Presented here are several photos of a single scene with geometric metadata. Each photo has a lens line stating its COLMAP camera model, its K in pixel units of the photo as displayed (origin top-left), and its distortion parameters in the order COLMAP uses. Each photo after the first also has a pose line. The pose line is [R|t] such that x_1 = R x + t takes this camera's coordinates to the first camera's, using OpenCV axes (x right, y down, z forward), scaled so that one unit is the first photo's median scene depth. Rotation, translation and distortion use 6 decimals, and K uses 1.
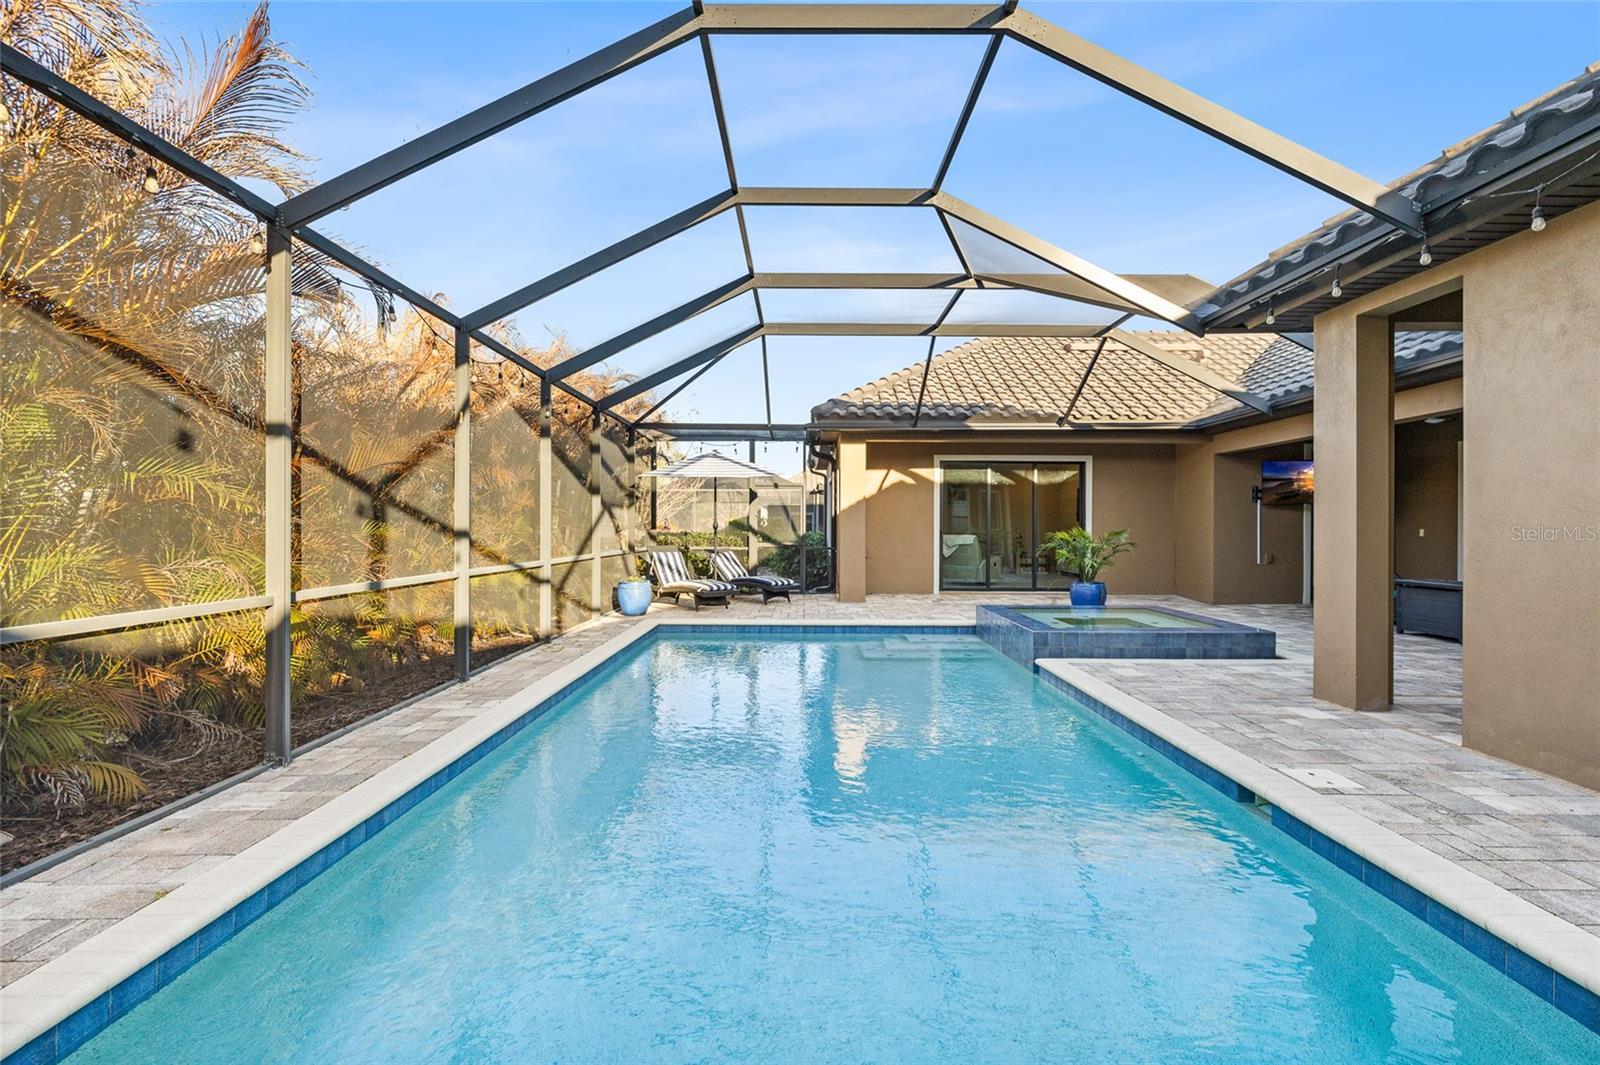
lens RADIAL K [[720.7, 0, 798.7], [0, 720.7, 527.2], [0, 0, 1]] dist [-0.005779, 0.000231]
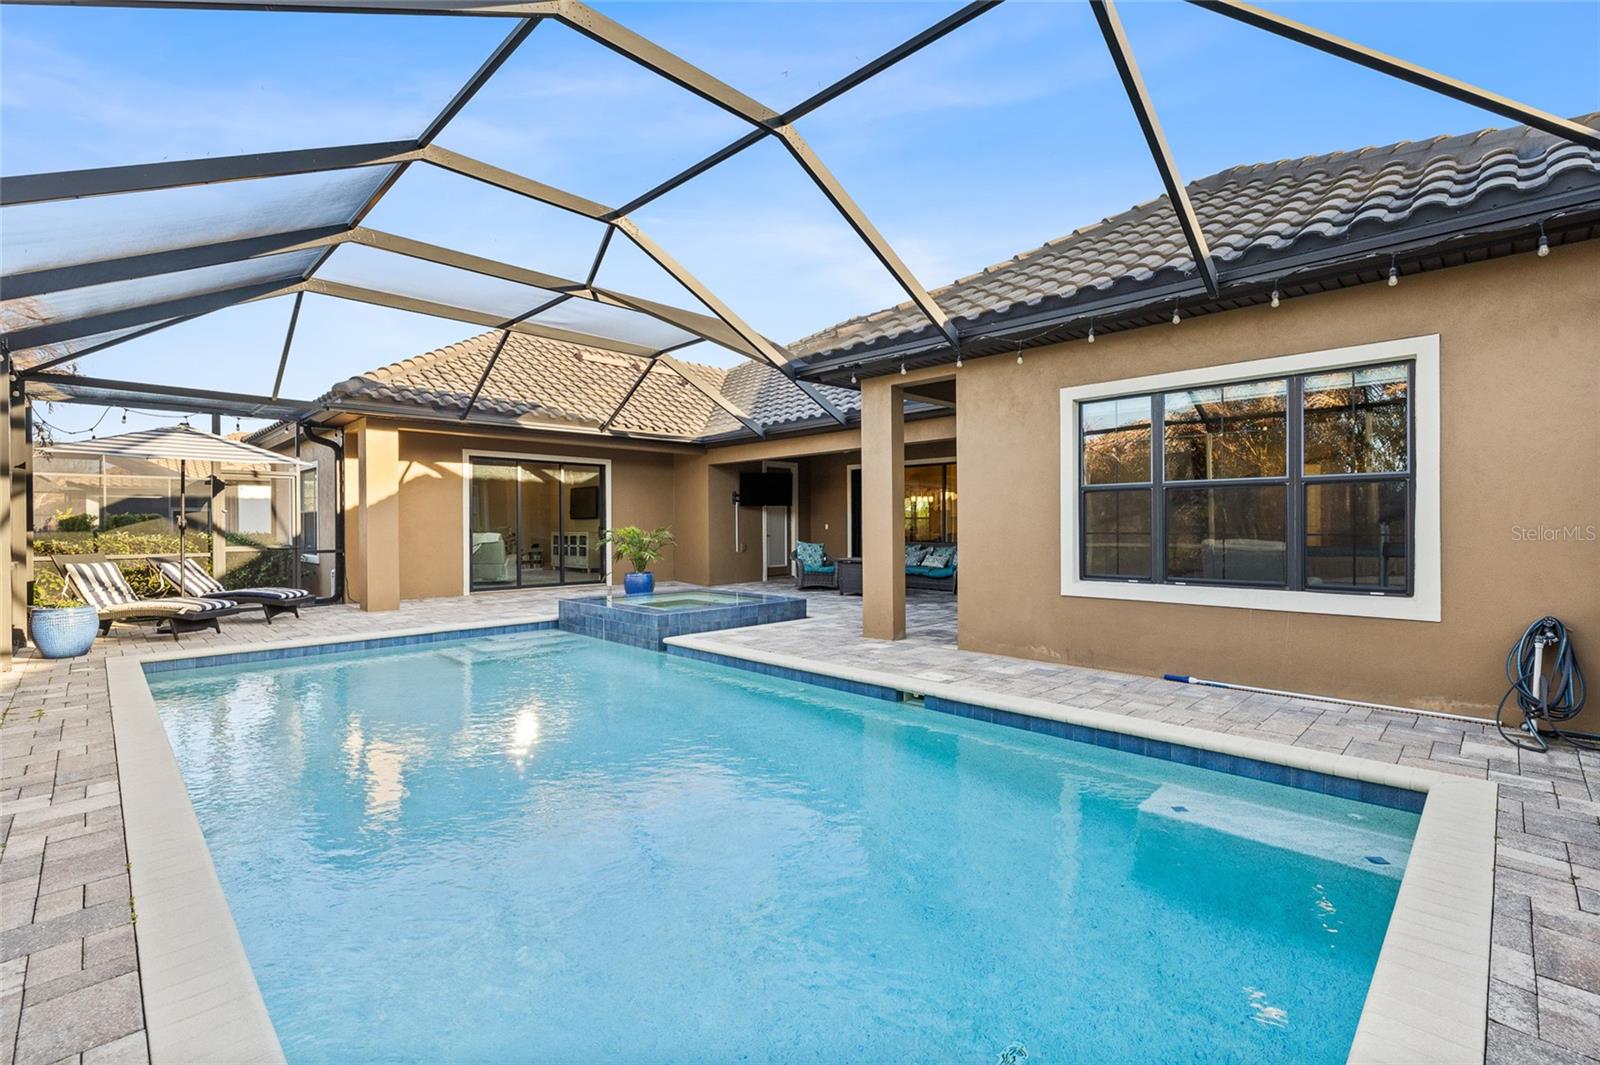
lens RADIAL K [[712.9, 0, 802.7], [0, 712.9, 529.4], [0, 0, 1]] dist [-0.005651, 0.000174]
pose [[0.696789, -0.010656, 0.717197, -0.199328], [0.005994, 0.999941, 0.009034, -0.000040], [-0.717251, -0.001996, 0.696812, 0.029130]]
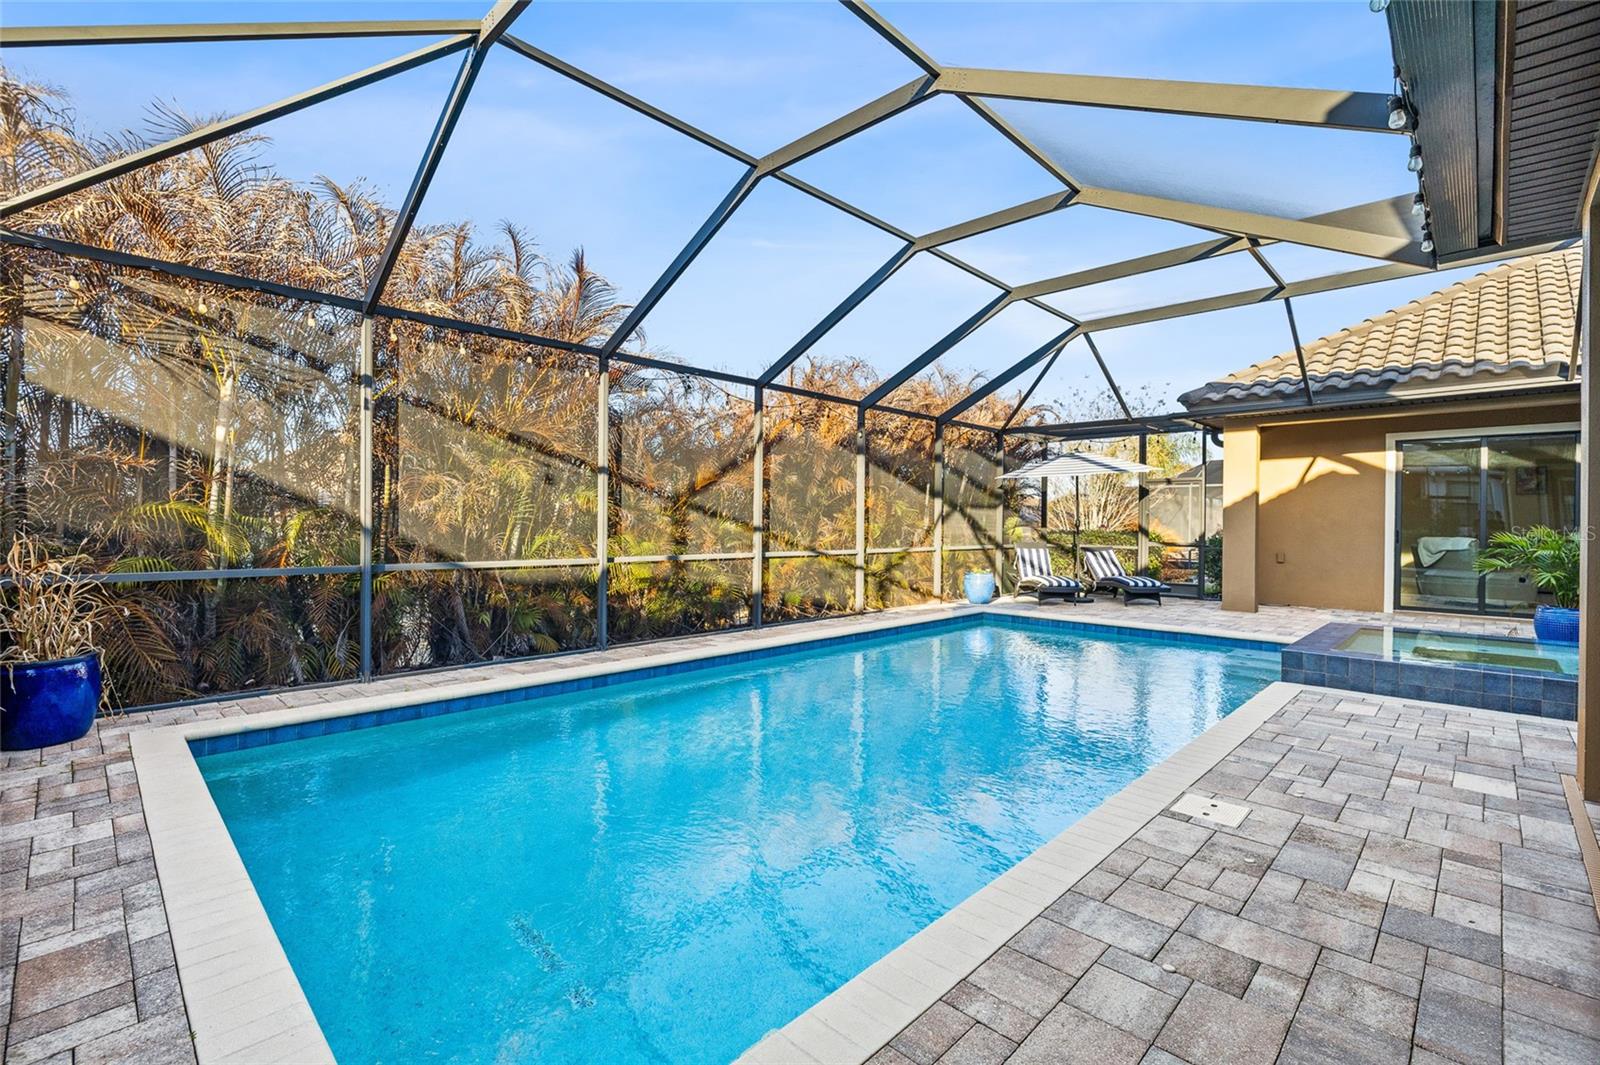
lens RADIAL K [[712.9, 0, 802.7], [0, 712.9, 529.4], [0, 0, 1]] dist [-0.005651, 0.000174]
pose [[0.723181, 0.008110, -0.690611, 0.302375], [-0.005130, 0.999967, 0.006371, 0.001489], [0.690640, -0.001064, 0.723198, 0.009140]]
